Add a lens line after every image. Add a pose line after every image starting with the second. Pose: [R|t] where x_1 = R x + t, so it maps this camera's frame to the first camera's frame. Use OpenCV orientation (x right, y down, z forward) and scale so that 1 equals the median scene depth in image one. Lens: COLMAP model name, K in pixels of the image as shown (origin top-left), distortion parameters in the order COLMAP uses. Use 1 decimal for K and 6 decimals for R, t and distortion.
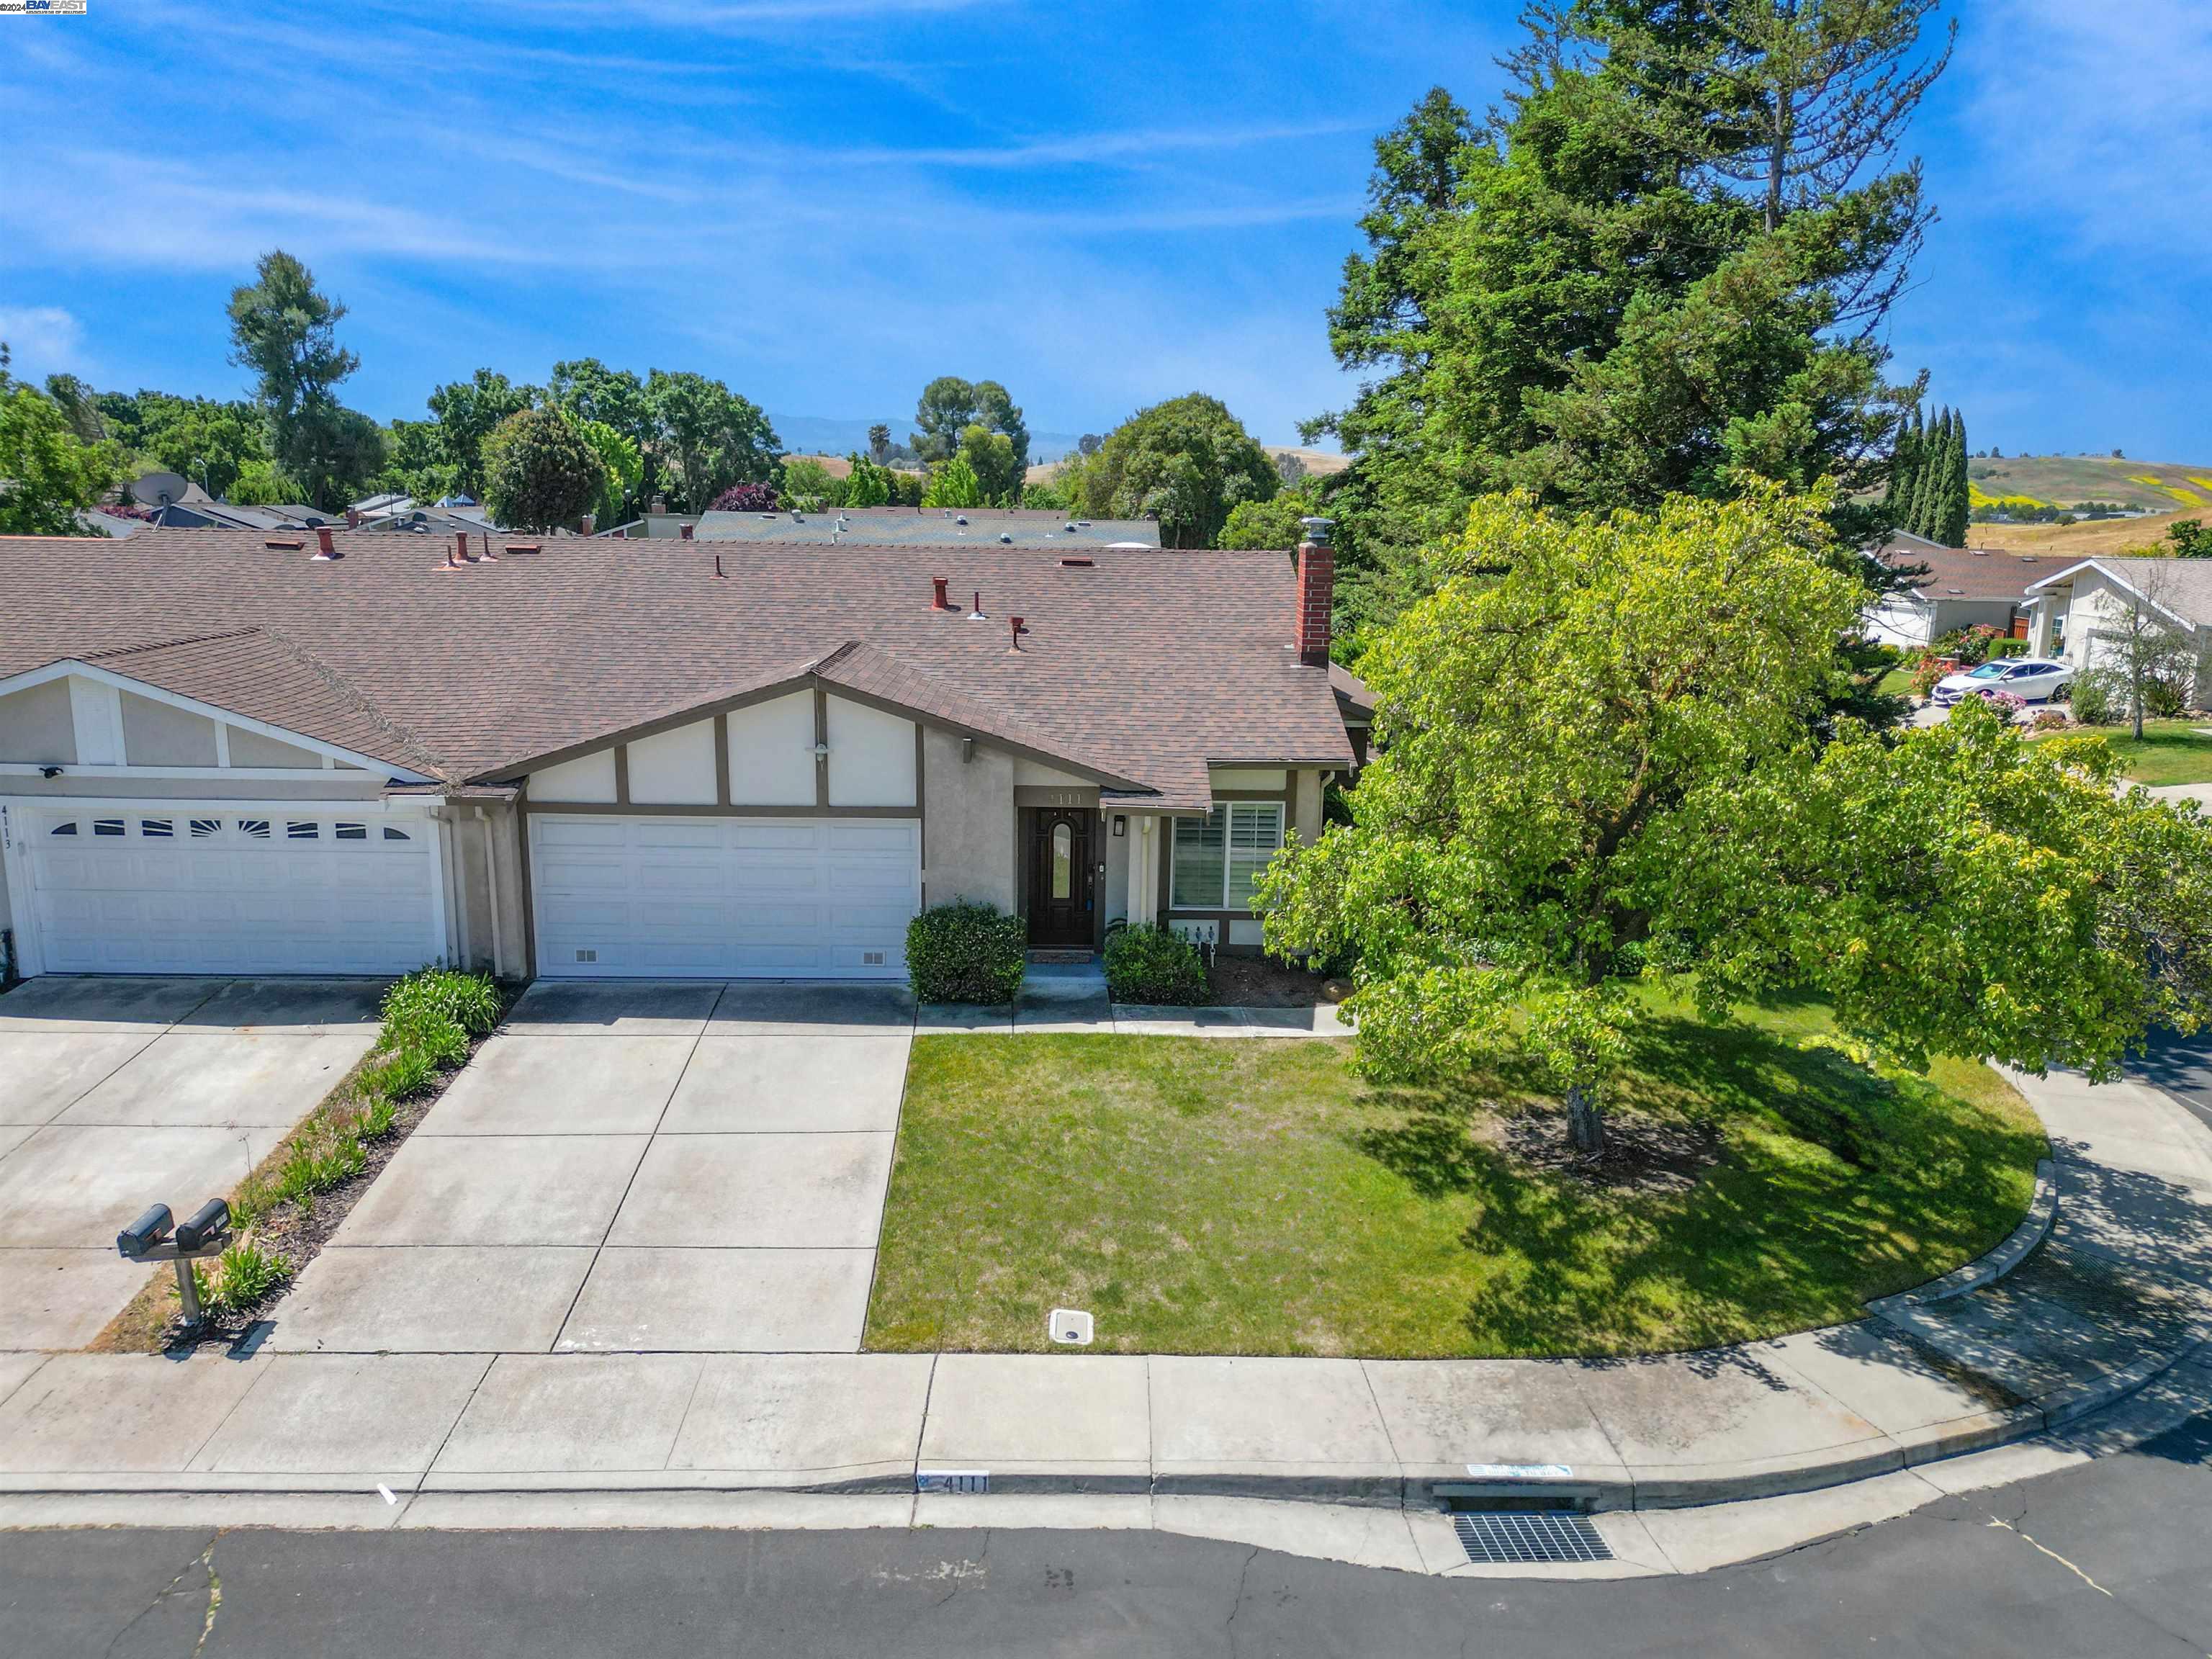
lens RADIAL K [[1546.1, 0, 1106.0], [0, 1546.1, 829.5], [0, 0, 1]] dist [0.078747, -0.082235]
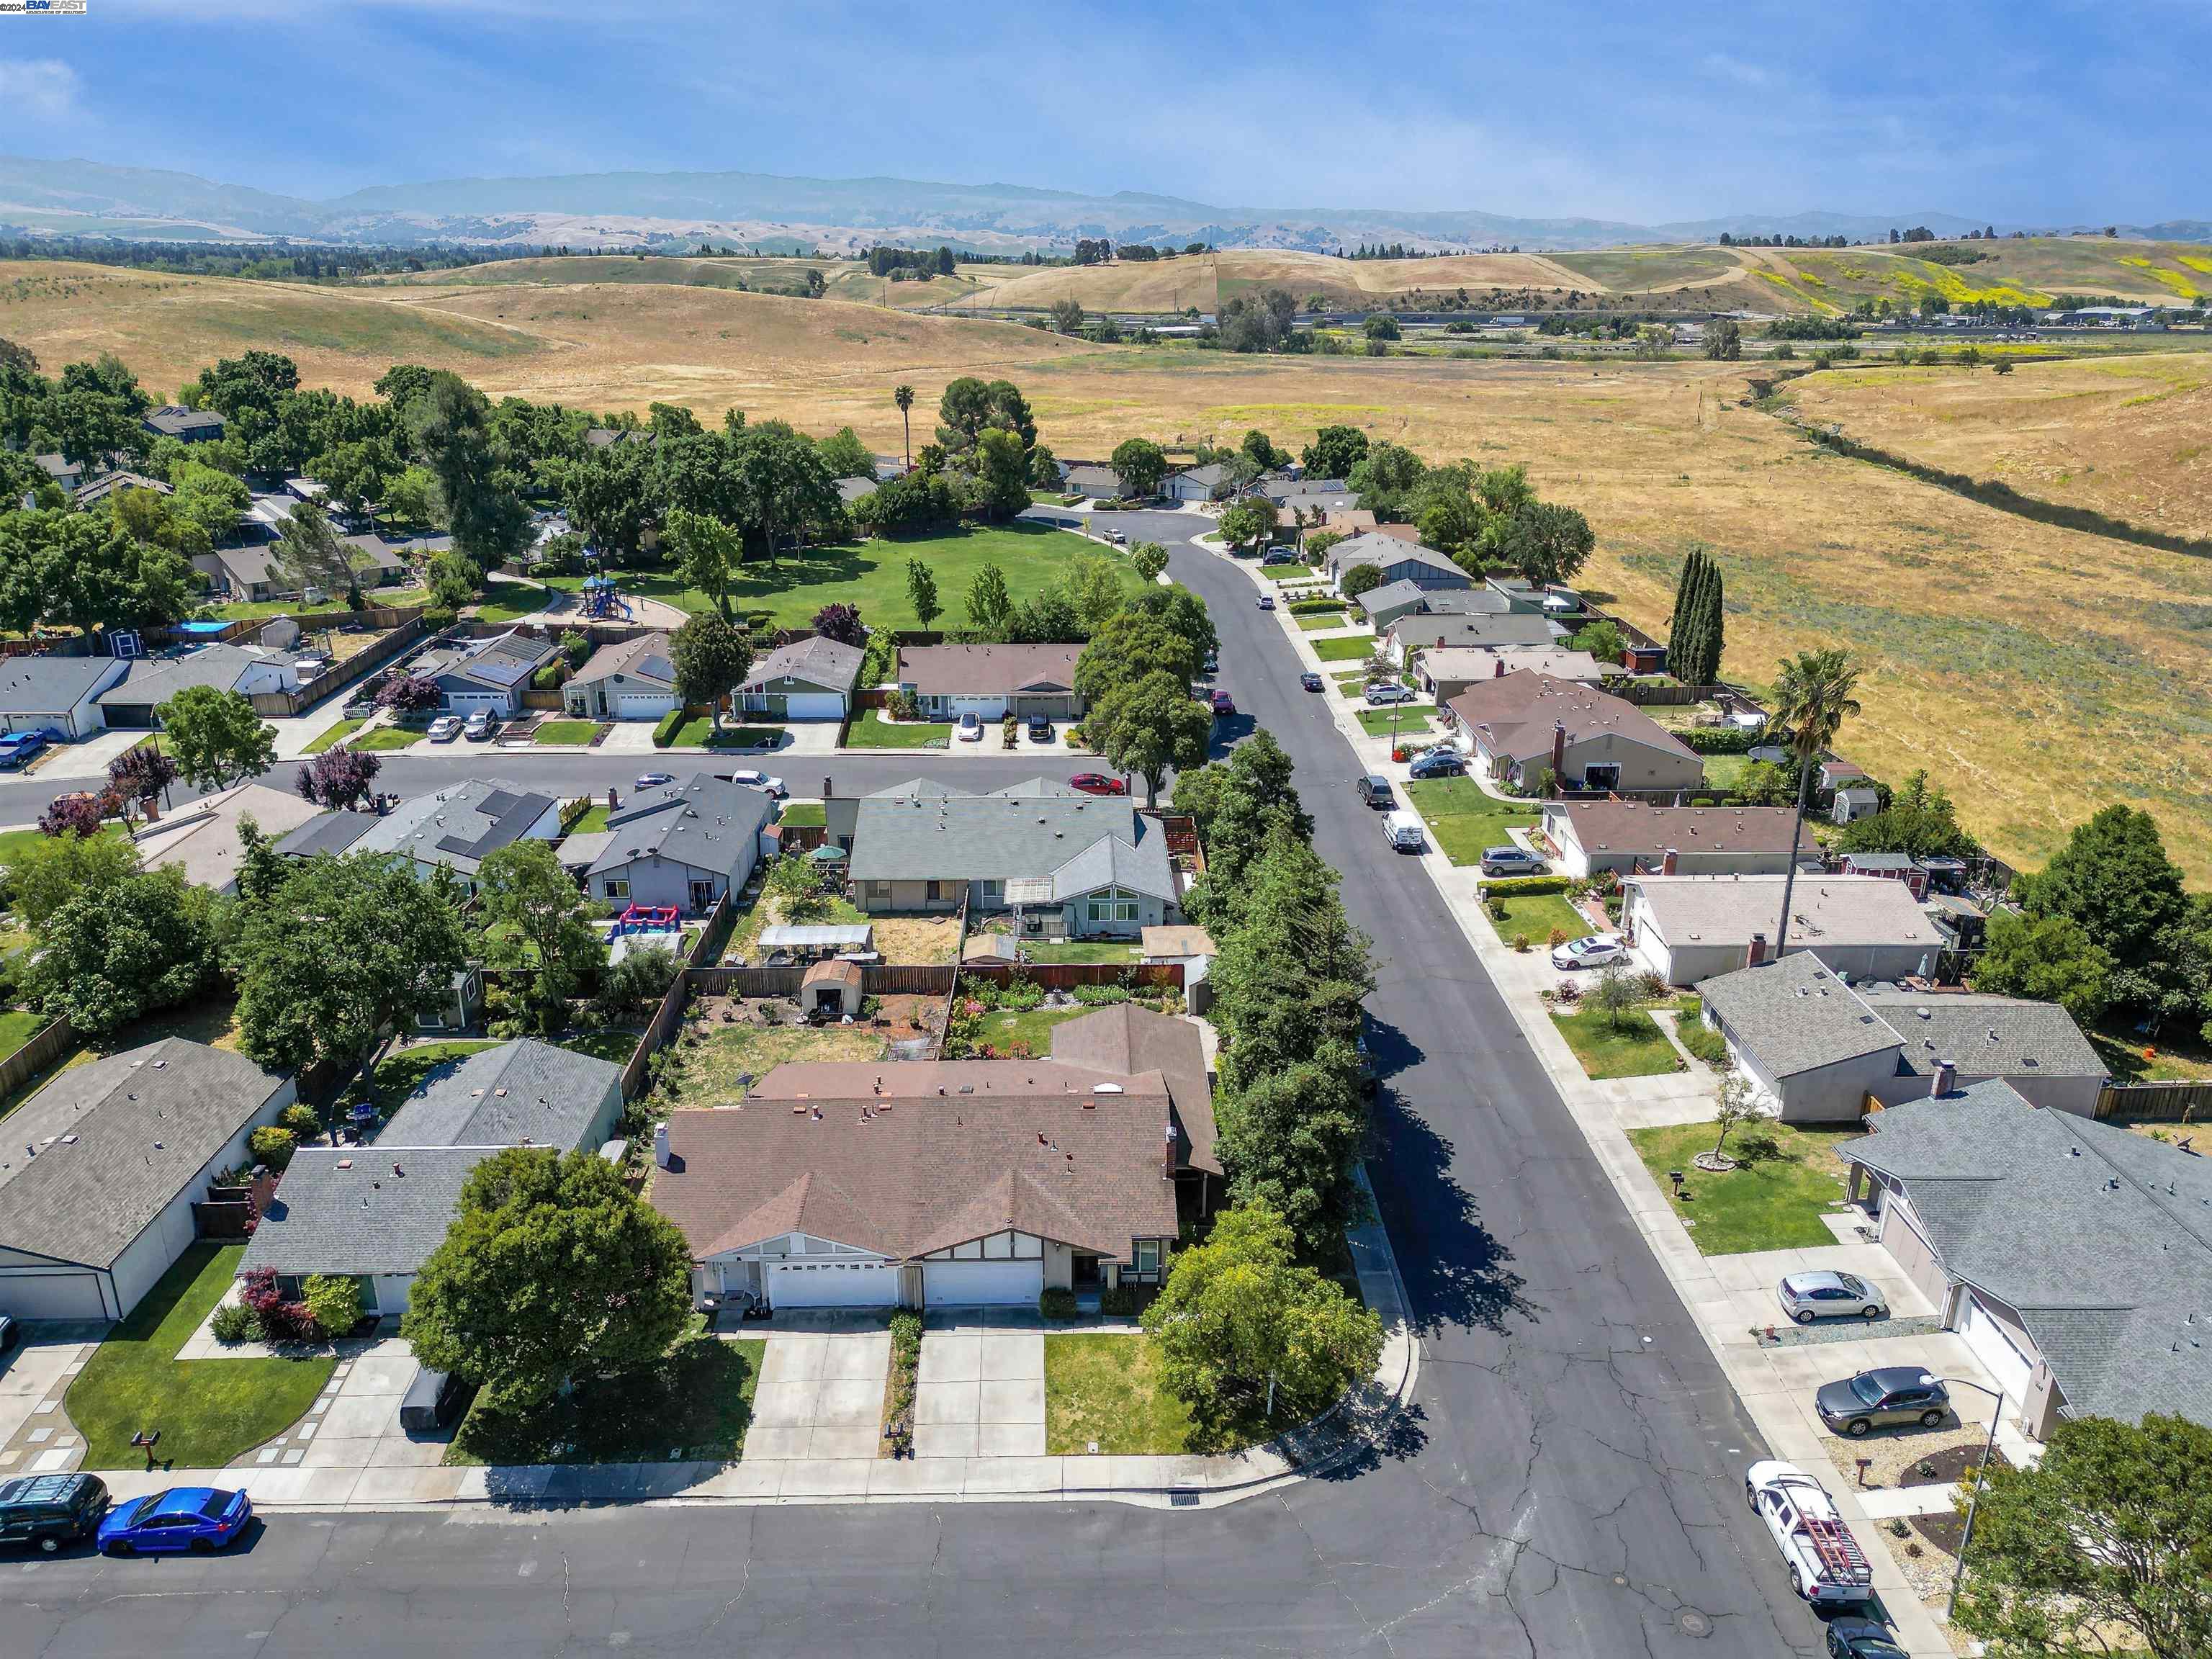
lens RADIAL K [[1546.1, 0, 1106.0], [0, 1546.1, 829.5], [0, 0, 1]] dist [0.078747, -0.082235]
pose [[0.999876, -0.014831, -0.005250, 0.056156], [0.015495, 0.986127, 0.165268, -1.873394], [0.002726, -0.165329, 0.986235, -2.691684]]
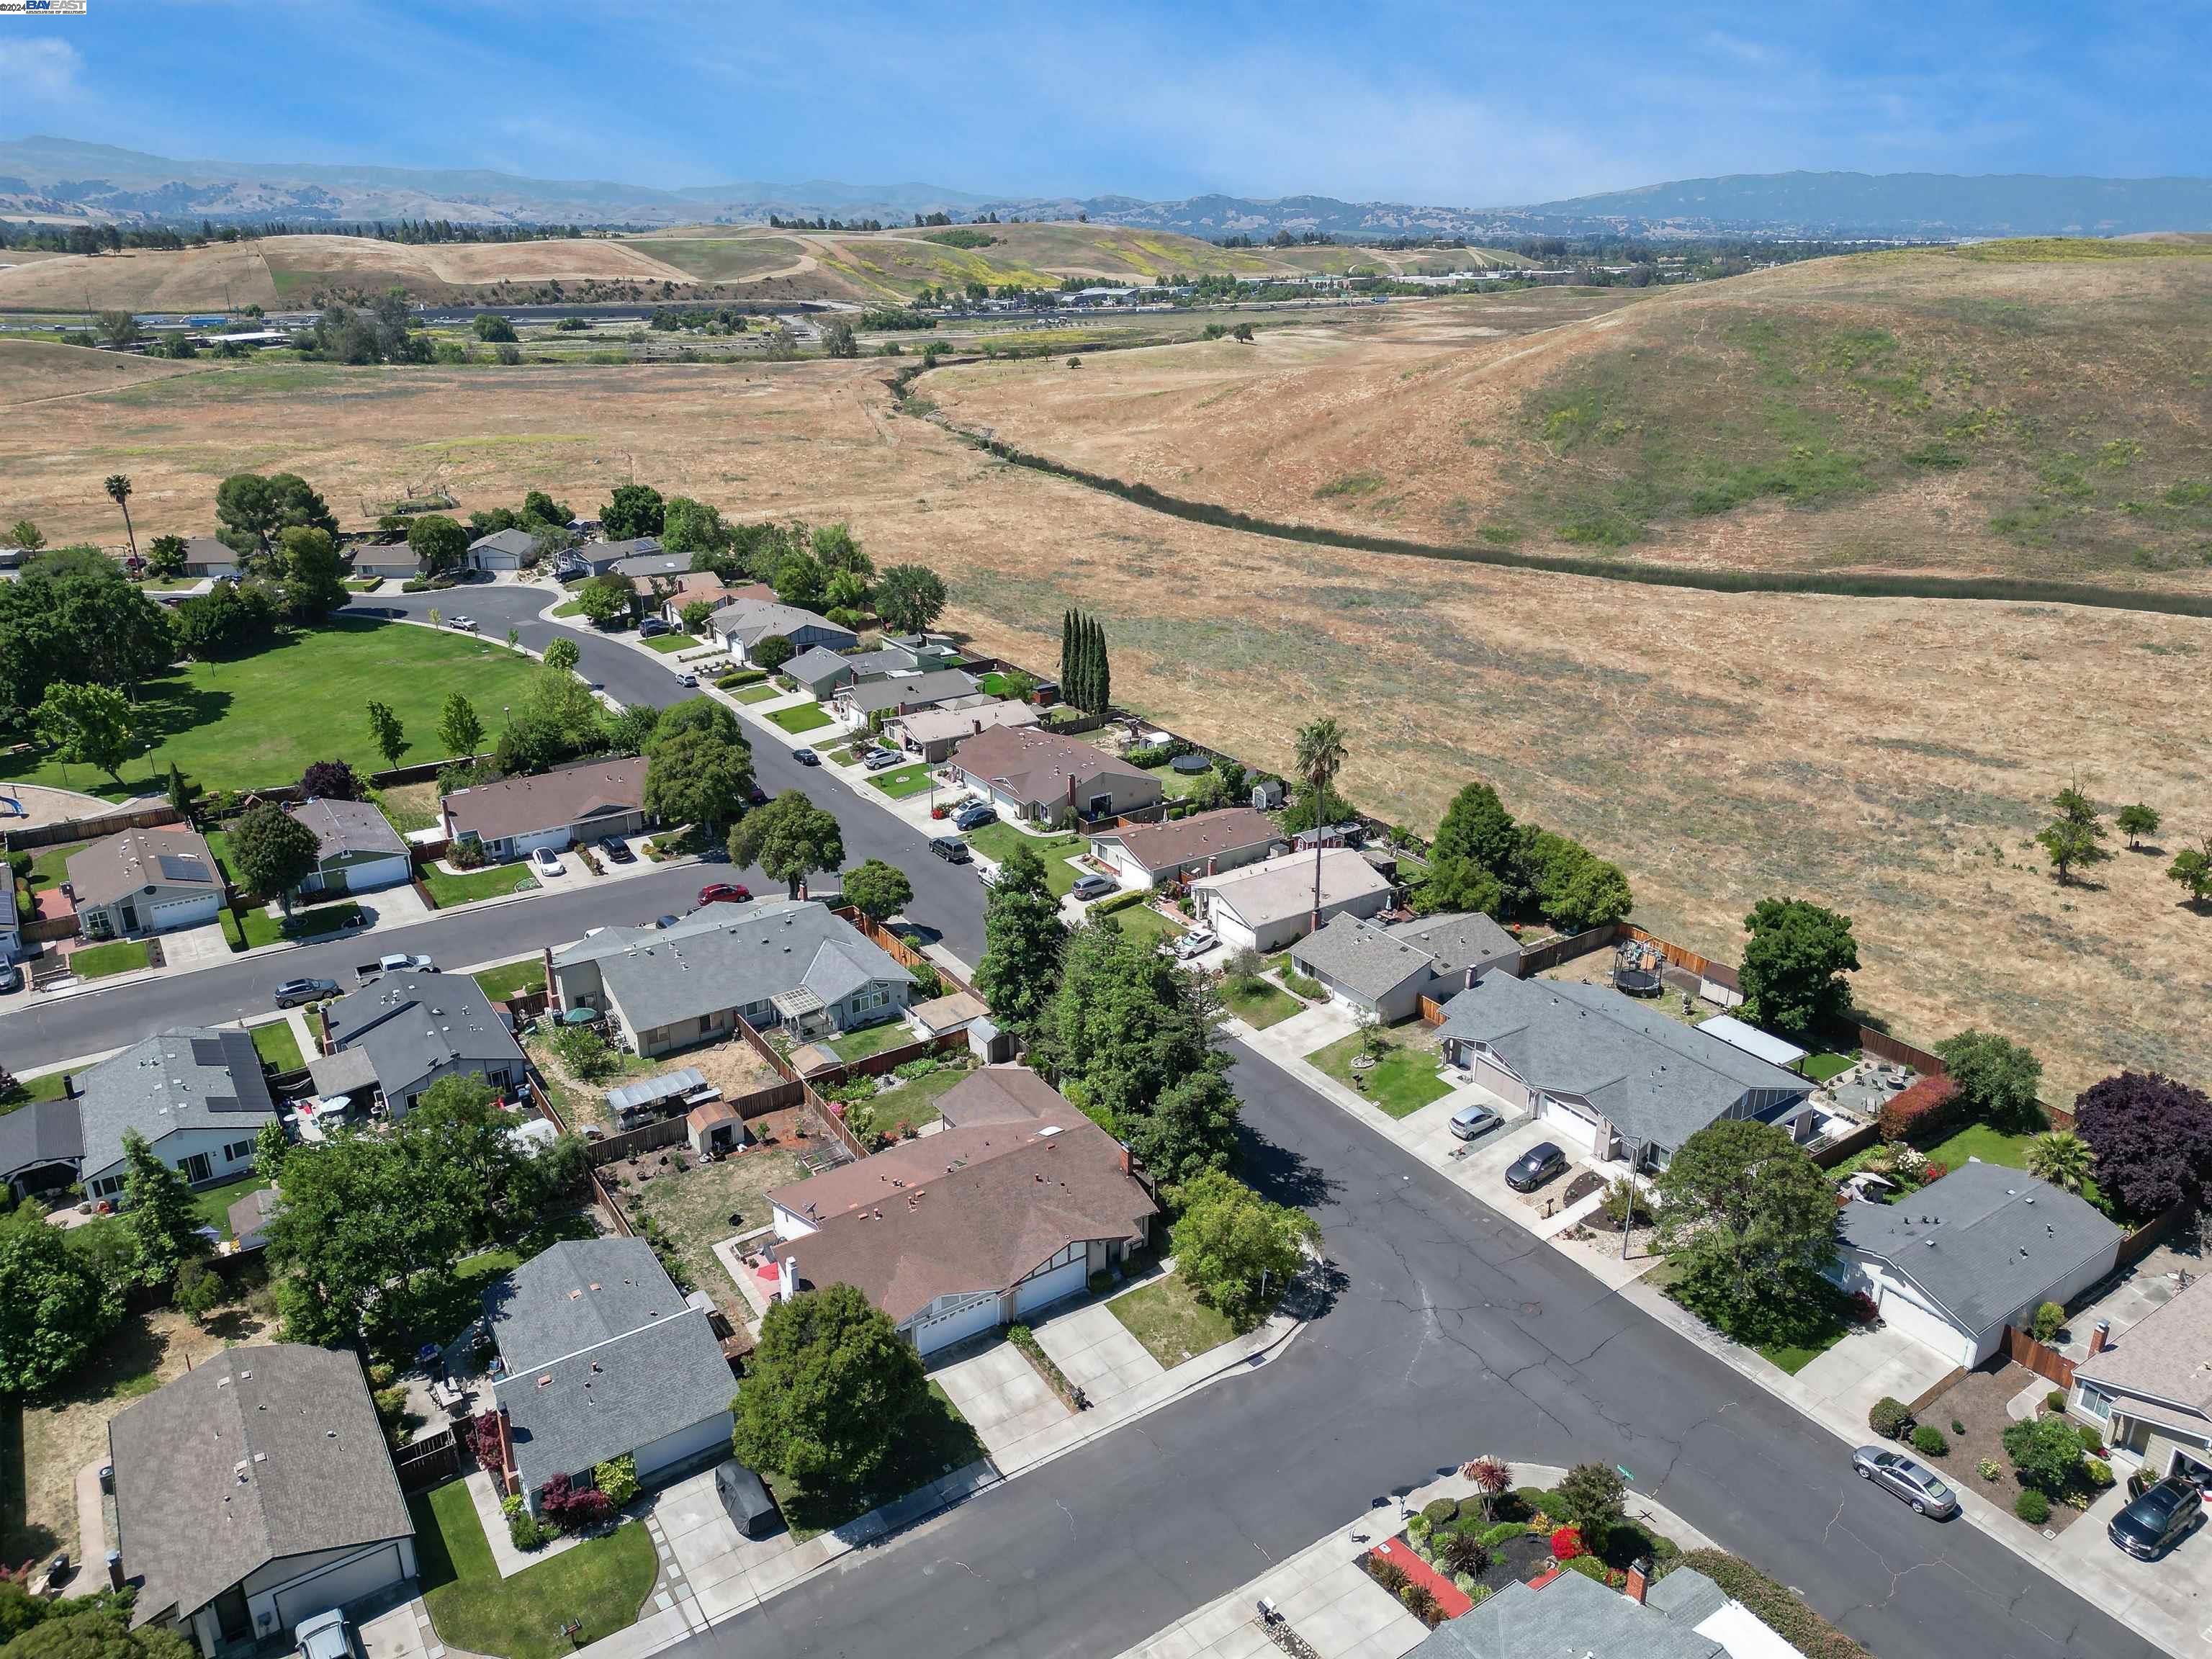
lens RADIAL K [[1546.1, 0, 1106.0], [0, 1546.1, 829.5], [0, 0, 1]] dist [0.078747, -0.082235]
pose [[0.842543, -0.213160, 0.494656, -2.774205], [0.114574, 0.968269, 0.222100, -2.997079], [-0.526303, -0.130454, 0.840231, -3.665973]]
